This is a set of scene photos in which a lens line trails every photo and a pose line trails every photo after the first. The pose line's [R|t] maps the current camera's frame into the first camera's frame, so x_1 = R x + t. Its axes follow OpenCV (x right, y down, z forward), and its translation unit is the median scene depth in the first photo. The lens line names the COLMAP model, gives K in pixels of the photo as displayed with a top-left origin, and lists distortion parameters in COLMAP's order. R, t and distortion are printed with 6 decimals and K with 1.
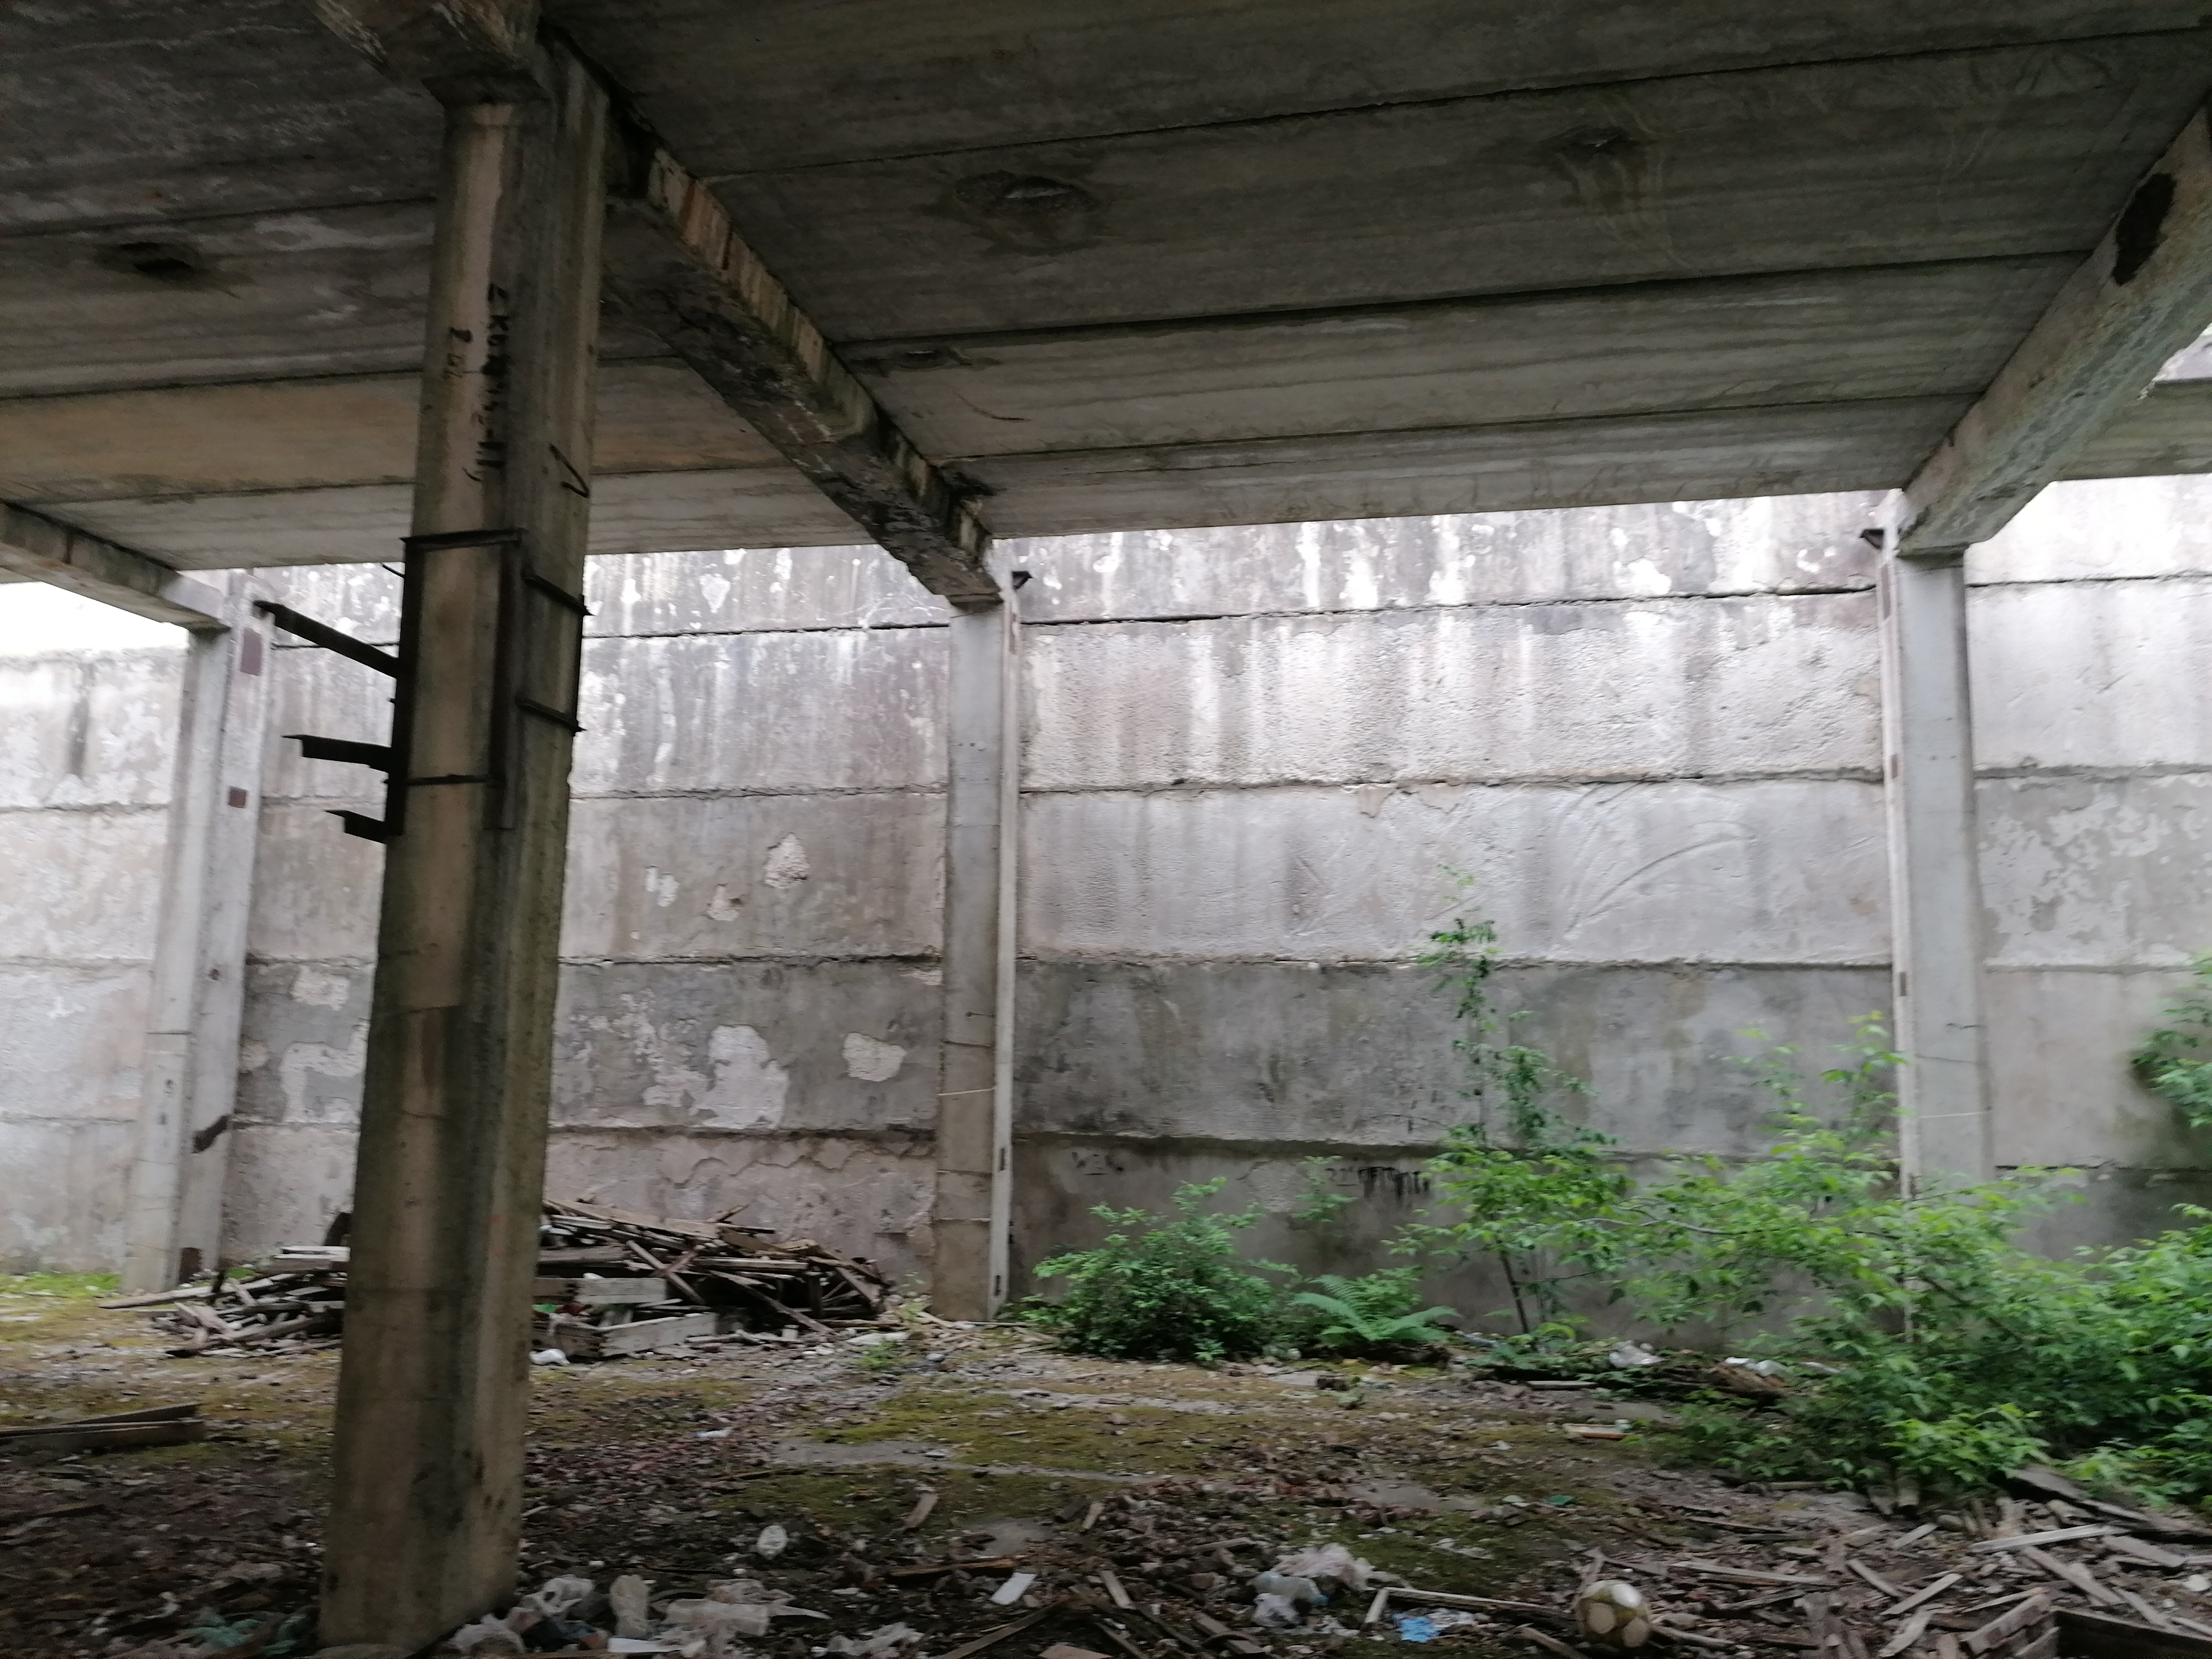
lens RADIAL K [[1652.6, 0, 1115.2], [0, 1652.6, 825.6], [0, 0, 1]] dist [0.093057, -0.112939]
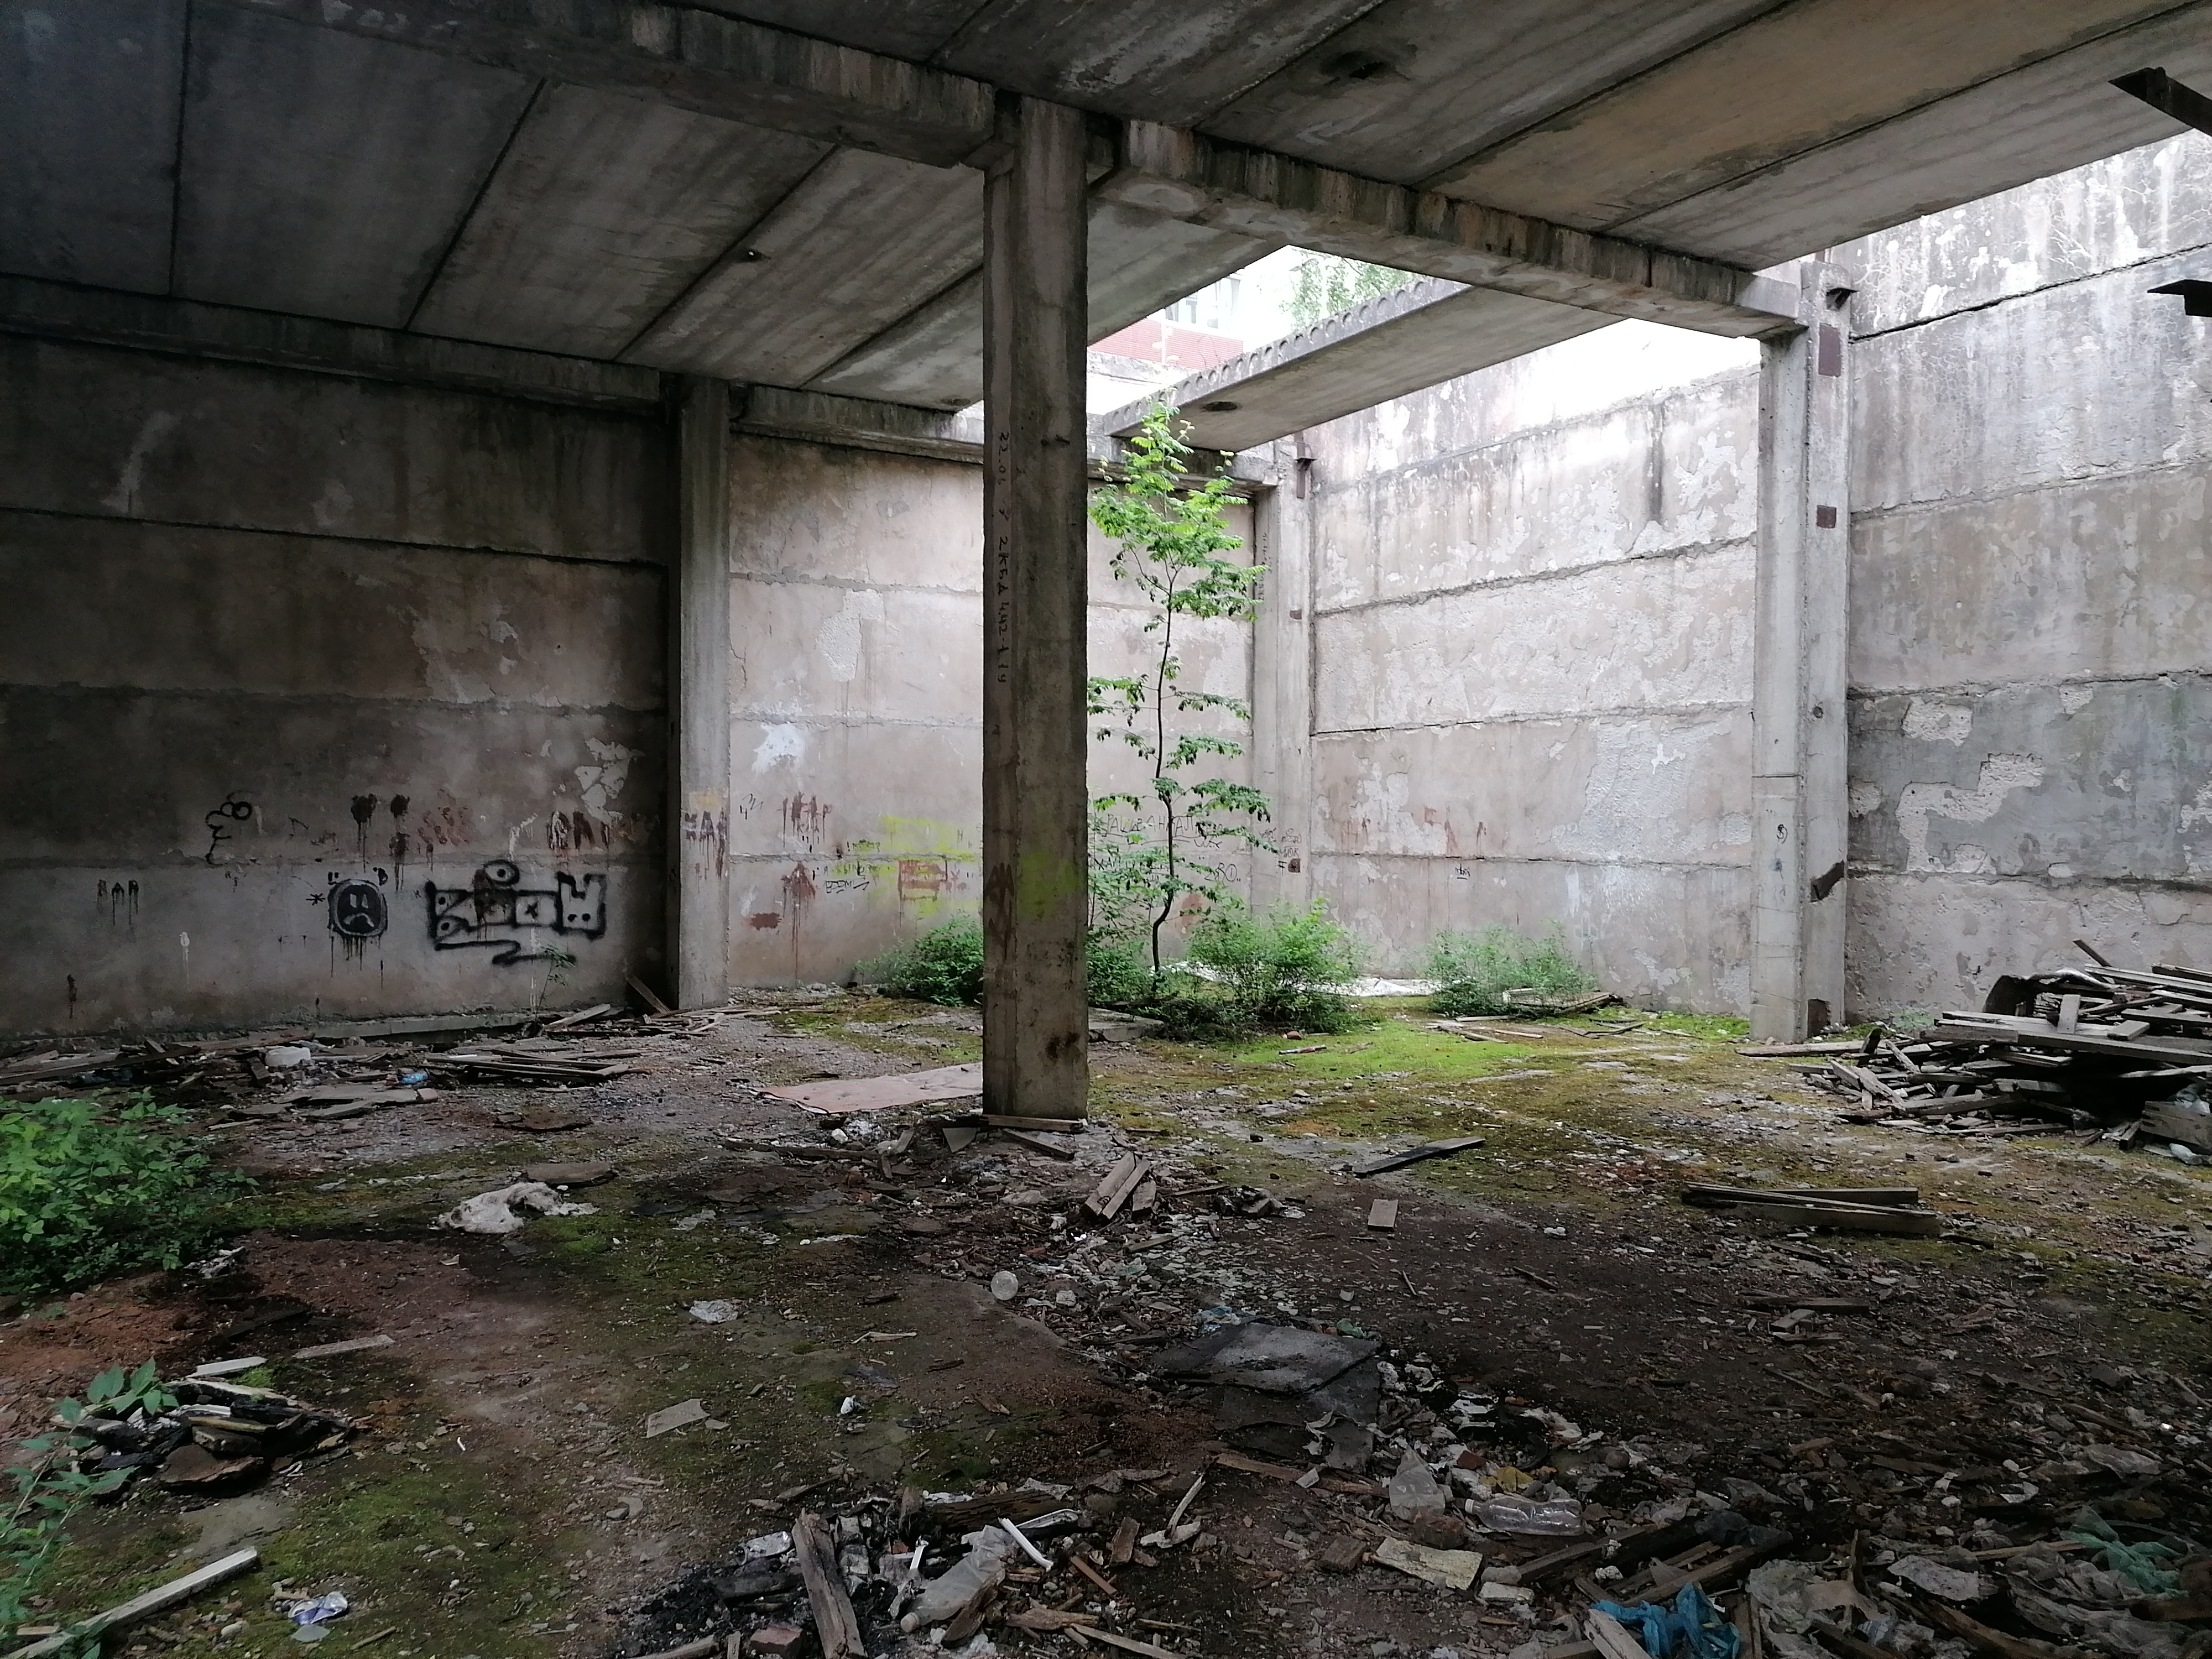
lens RADIAL K [[1670.6, 0, 1106.0], [0, 1670.6, 829.5], [0, 0, 1]] dist [0.109148, -0.110629]
pose [[0.667647, -0.004083, -0.744467, -0.109127], [0.115318, 0.988483, 0.097997, 0.016748], [0.735493, -0.151278, 0.660428, 0.091522]]
